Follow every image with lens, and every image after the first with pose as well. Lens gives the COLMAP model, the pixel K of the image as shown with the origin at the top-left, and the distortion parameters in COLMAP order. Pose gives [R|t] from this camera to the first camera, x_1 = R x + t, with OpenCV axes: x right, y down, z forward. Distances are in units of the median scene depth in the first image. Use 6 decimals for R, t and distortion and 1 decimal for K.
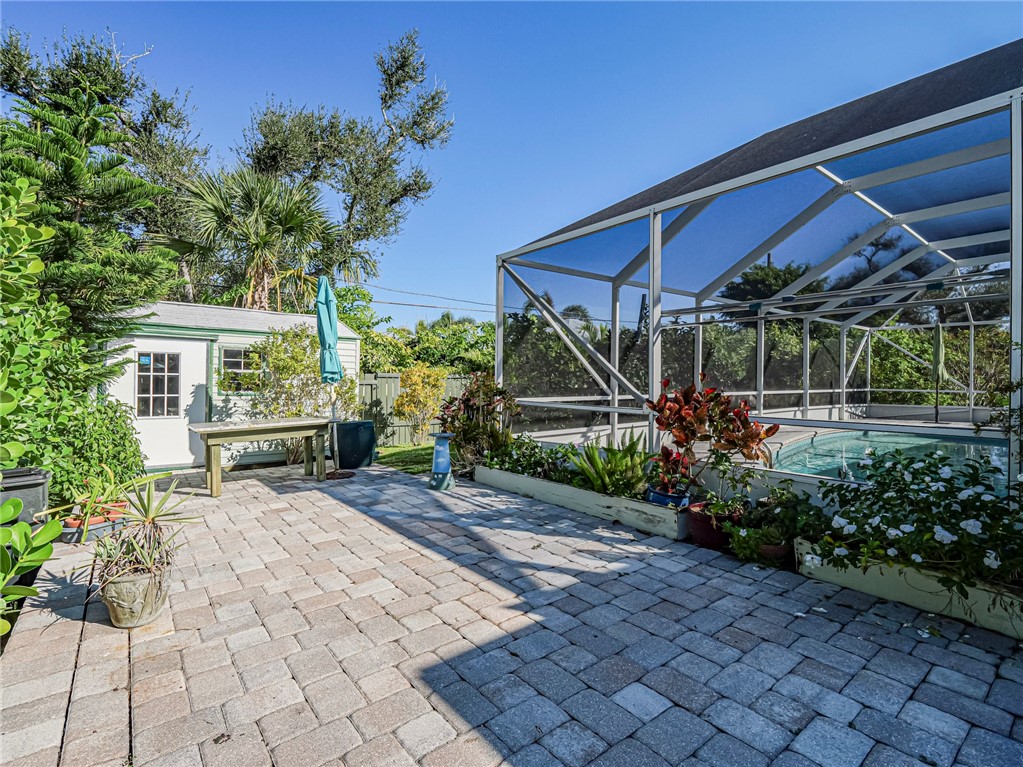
lens RADIAL K [[493.6, 0, 512.7], [0, 493.6, 381.3], [0, 0, 1]] dist [-0.020620, 0.000530]
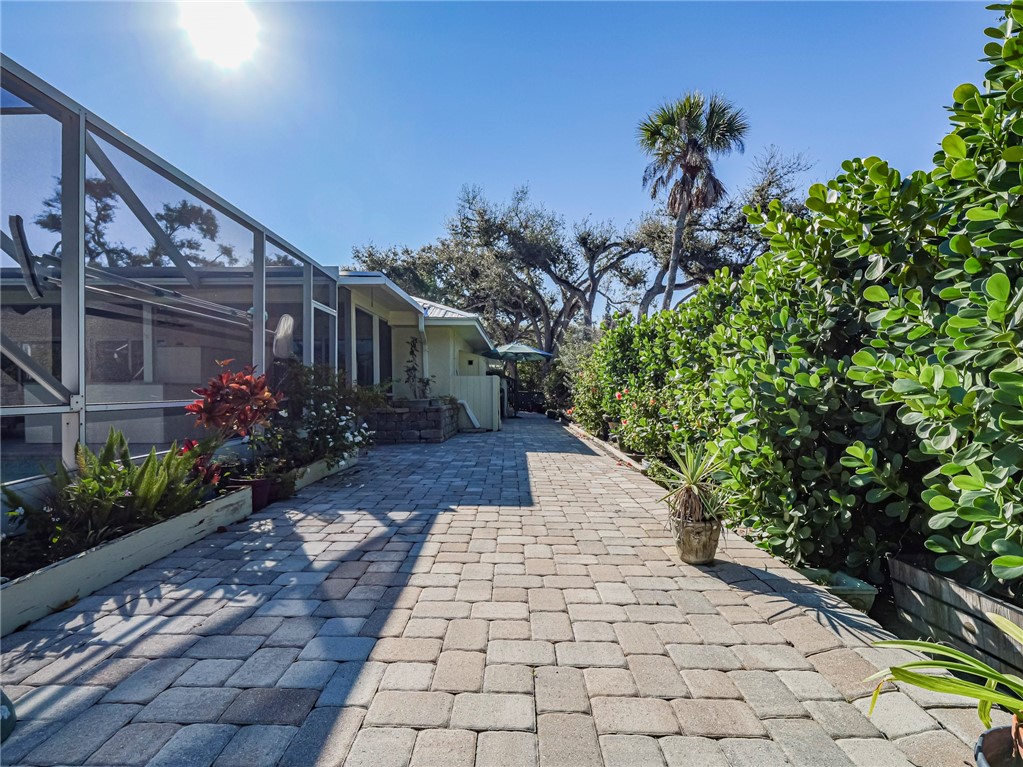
lens RADIAL K [[493.6, 0, 509.6], [0, 493.6, 384.8], [0, 0, 1]] dist [-0.020620, 0.000530]
pose [[-0.785132, 0.004585, 0.619311, -0.787901], [0.005146, 0.999986, -0.000879, 0.042294], [-0.619307, 0.002496, -0.785145, 1.503250]]
